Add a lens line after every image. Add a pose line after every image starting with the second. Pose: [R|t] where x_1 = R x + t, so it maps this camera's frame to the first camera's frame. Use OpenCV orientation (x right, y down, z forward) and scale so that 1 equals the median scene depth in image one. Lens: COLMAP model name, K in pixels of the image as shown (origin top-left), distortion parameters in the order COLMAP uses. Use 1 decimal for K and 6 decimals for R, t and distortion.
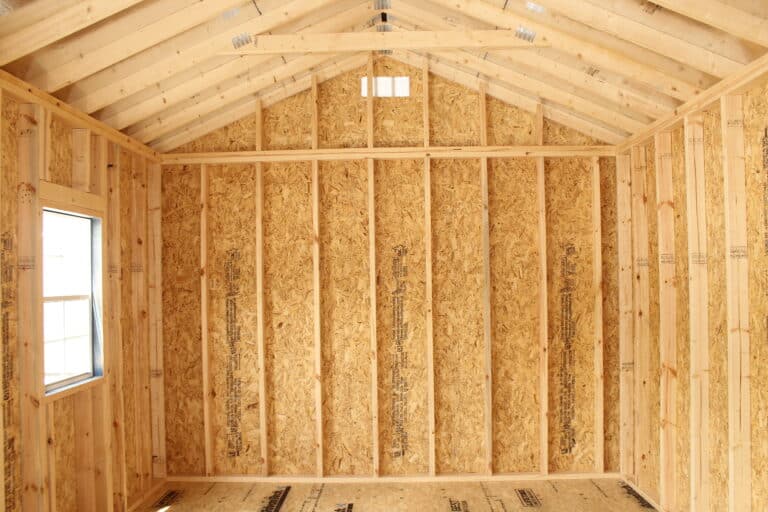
lens RADIAL K [[642.3, 0, 384.2], [0, 642.3, 273.0], [0, 0, 1]] dist [-0.163587, 0.150977]
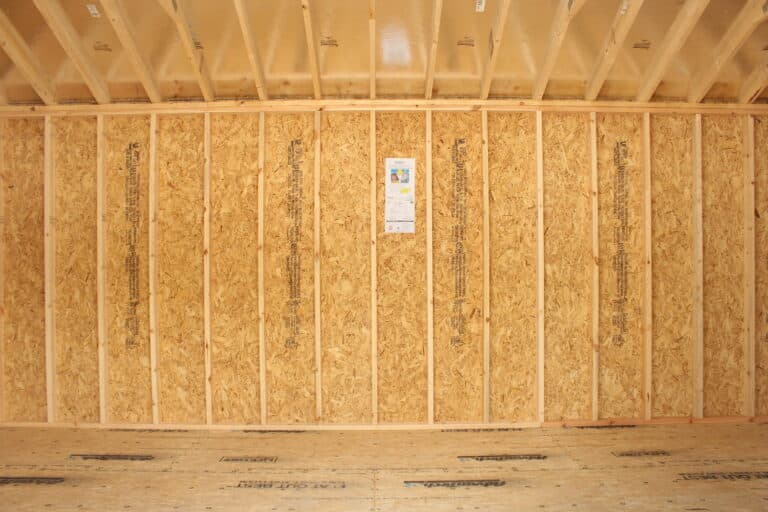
lens RADIAL K [[642.3, 0, 384.2], [0, 642.3, 273.0], [0, 0, 1]] dist [-0.163587, 0.150977]
pose [[-0.024485, 0.011044, 0.999639, -0.656597], [-0.004366, 0.999928, -0.011154, 0.078308], [-0.999691, -0.004637, -0.024435, 0.221432]]
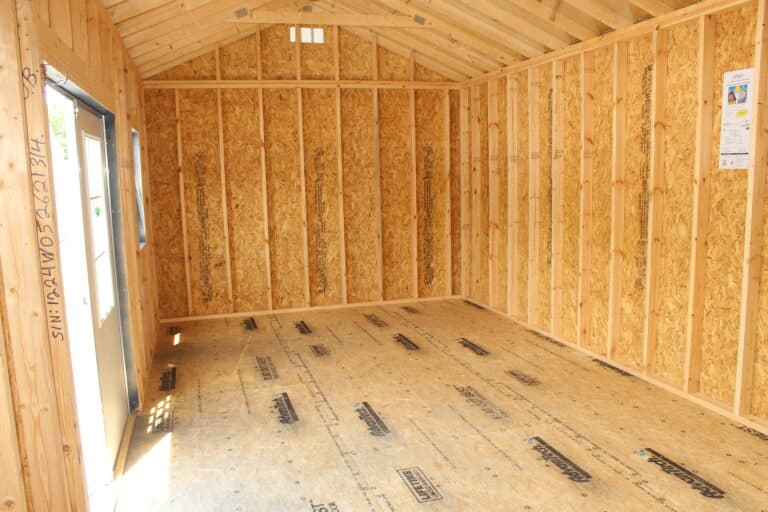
lens RADIAL K [[642.3, 0, 384.2], [0, 642.3, 273.0], [0, 0, 1]] dist [-0.163587, 0.150977]
pose [[0.951992, -0.057222, 0.300729, -0.287940], [0.007918, 0.986648, 0.162673, 0.001262], [-0.306022, -0.152482, 0.939734, -0.448150]]
